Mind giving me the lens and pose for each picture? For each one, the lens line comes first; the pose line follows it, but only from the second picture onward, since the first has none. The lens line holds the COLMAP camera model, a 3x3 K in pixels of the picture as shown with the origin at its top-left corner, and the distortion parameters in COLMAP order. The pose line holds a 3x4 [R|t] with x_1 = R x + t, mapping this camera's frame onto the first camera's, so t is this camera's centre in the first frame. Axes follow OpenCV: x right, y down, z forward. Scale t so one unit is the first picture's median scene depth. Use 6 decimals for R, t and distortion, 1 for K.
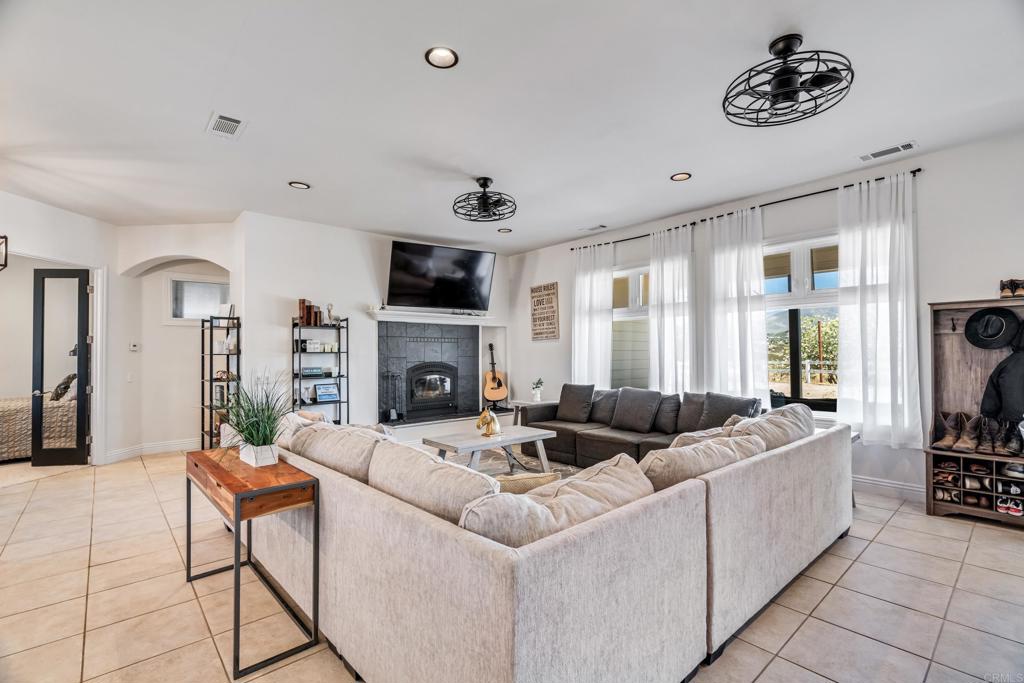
lens RADIAL K [[467.4, 0, 516.2], [0, 467.4, 345.9], [0, 0, 1]] dist [0.003050, -0.000661]
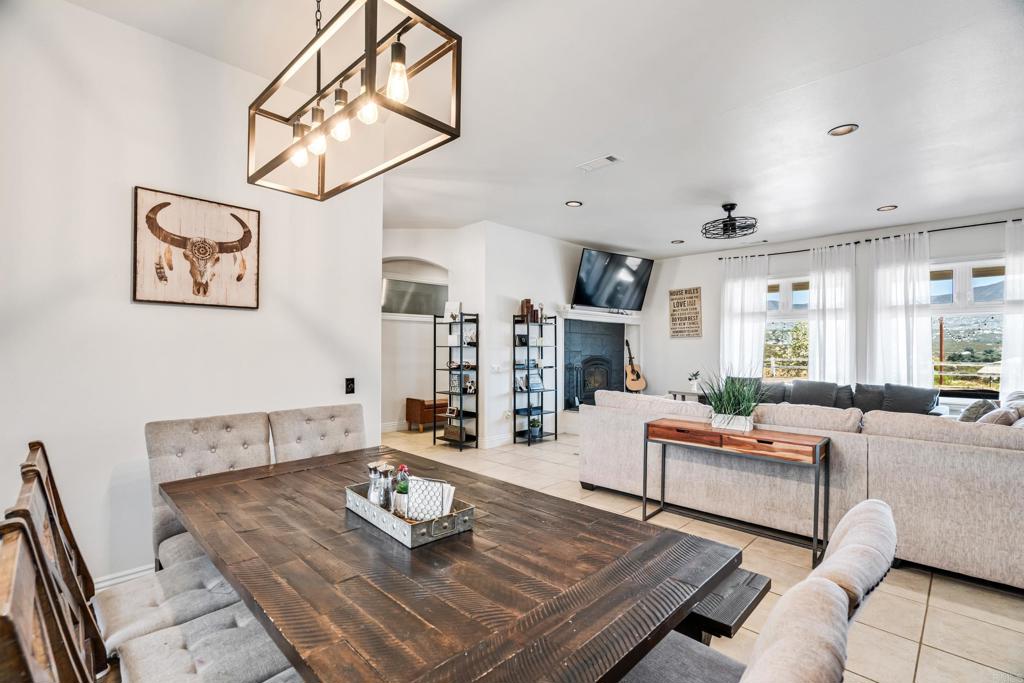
lens RADIAL K [[467.4, 0, 508.2], [0, 467.4, 342.9], [0, 0, 1]] dist [0.003050, -0.000661]
pose [[0.998093, 0.014537, 0.059988, -0.547458], [-0.014873, 0.999876, 0.005160, 0.001074], [-0.059905, -0.006042, 0.998186, -0.132138]]
